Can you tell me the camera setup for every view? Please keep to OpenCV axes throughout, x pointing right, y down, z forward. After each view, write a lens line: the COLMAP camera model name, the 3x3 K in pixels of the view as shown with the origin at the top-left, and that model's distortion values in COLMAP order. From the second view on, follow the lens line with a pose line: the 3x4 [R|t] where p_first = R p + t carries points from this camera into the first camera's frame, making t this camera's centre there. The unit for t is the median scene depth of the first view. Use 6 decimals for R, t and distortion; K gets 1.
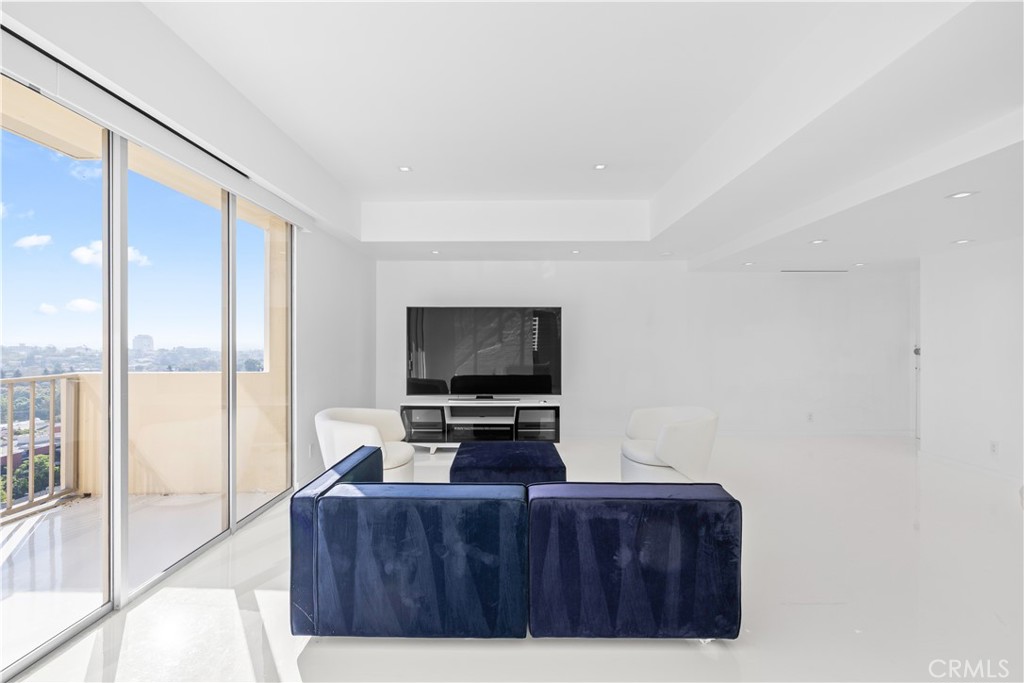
lens RADIAL K [[432.7, 0, 505.3], [0, 432.7, 349.0], [0, 0, 1]] dist [0.003838, -0.001251]
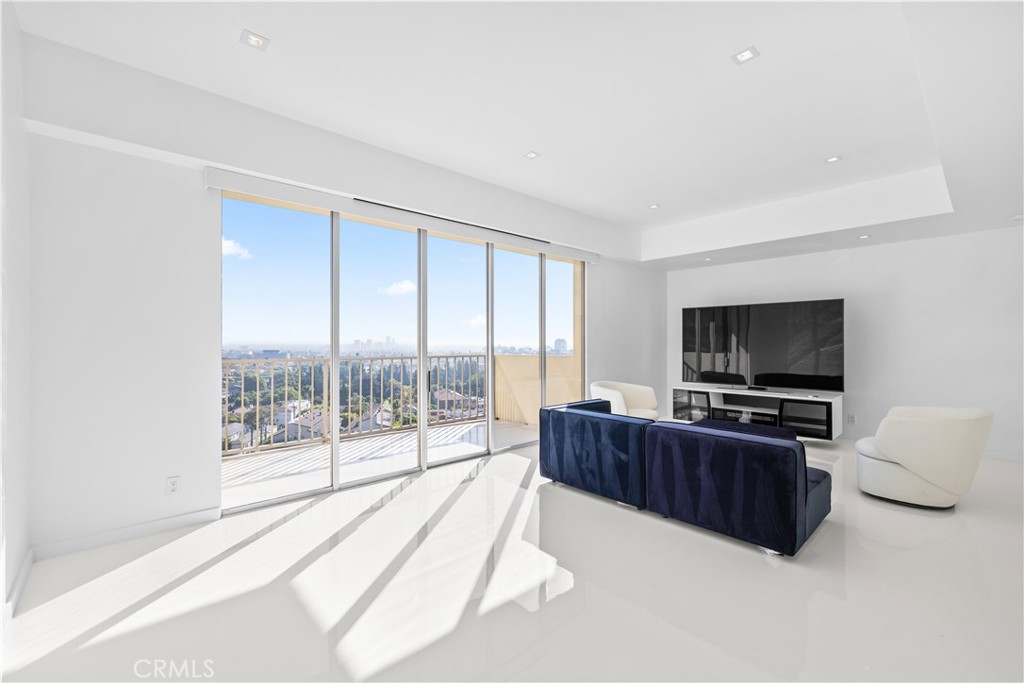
lens RADIAL K [[432.7, 0, 505.6], [0, 432.7, 367.2], [0, 0, 1]] dist [0.003838, -0.001251]
pose [[0.676686, 0.040752, -0.735143, 0.473239], [-0.014625, 0.999014, 0.041918, 0.033948], [0.736127, -0.017614, 0.676614, -0.266763]]
